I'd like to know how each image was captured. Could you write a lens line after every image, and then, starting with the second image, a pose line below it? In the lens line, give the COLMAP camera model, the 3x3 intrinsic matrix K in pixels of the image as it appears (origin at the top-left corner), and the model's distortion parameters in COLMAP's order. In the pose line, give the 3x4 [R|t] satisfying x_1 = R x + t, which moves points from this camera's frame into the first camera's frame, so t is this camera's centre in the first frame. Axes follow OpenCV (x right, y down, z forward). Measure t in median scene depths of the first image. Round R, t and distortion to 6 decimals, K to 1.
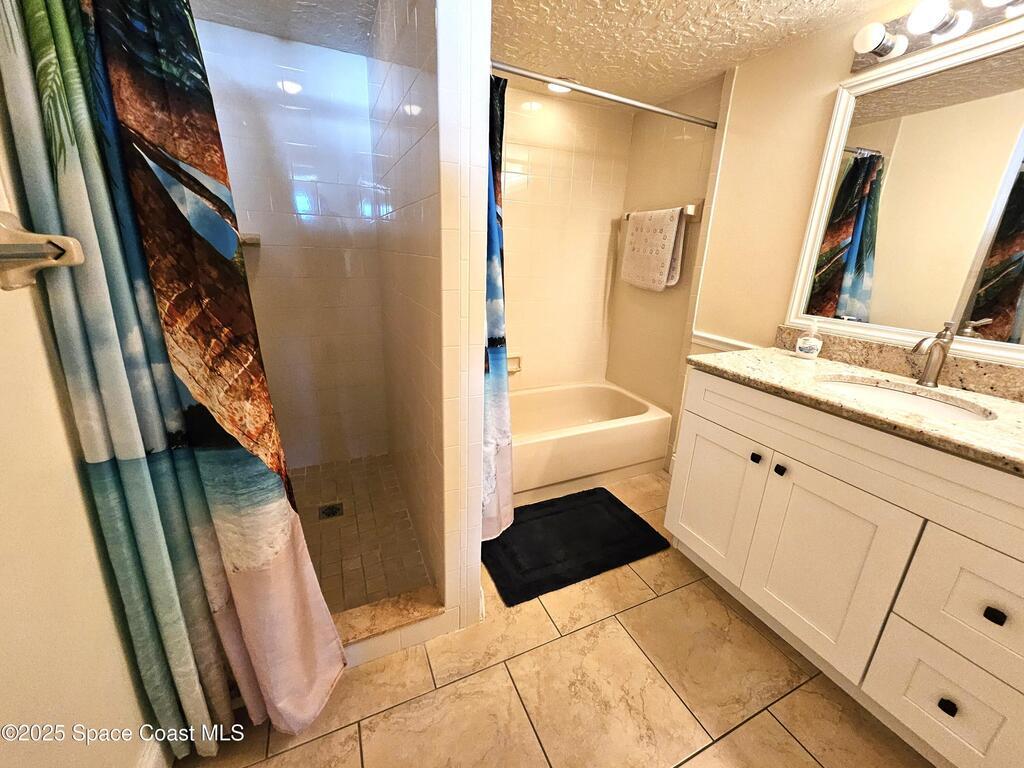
lens RADIAL K [[399.9, 0, 512.2], [0, 399.9, 380.2], [0, 0, 1]] dist [0.007458, -0.004160]
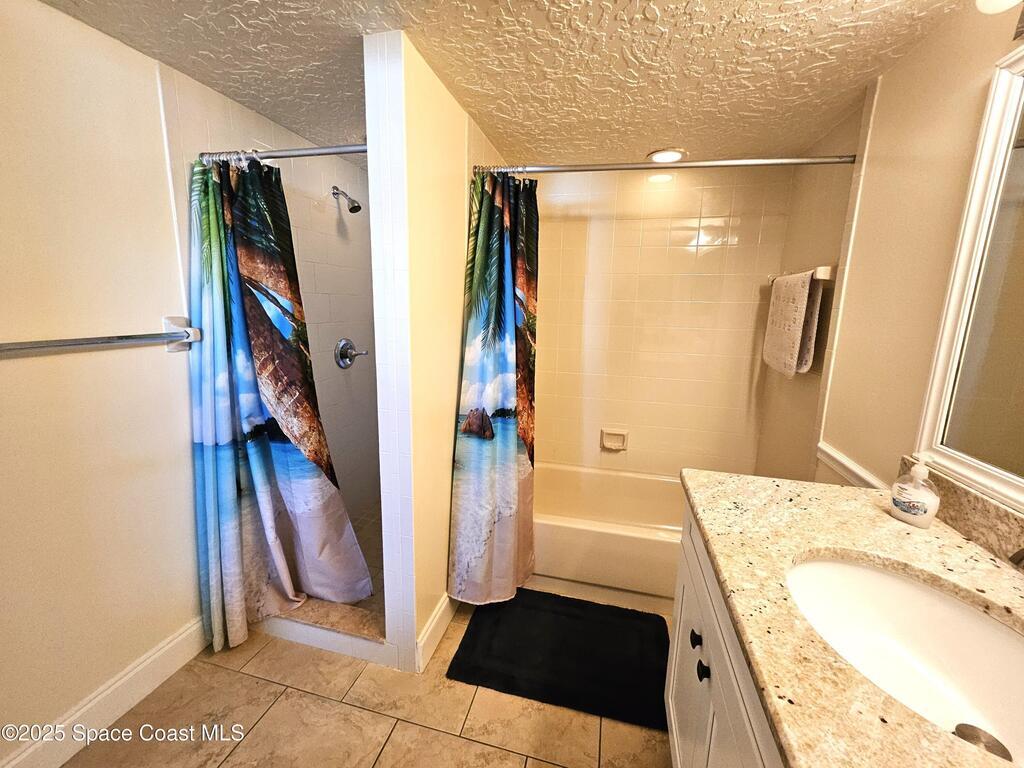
lens RADIAL K [[399.9, 0, 517.9], [0, 399.9, 381.7], [0, 0, 1]] dist [0.007458, -0.004160]
pose [[0.777711, 0.097931, -0.620947, 0.668286], [-0.183676, 0.980085, -0.075476, -0.109825], [0.601189, 0.172752, 0.780210, 0.199886]]
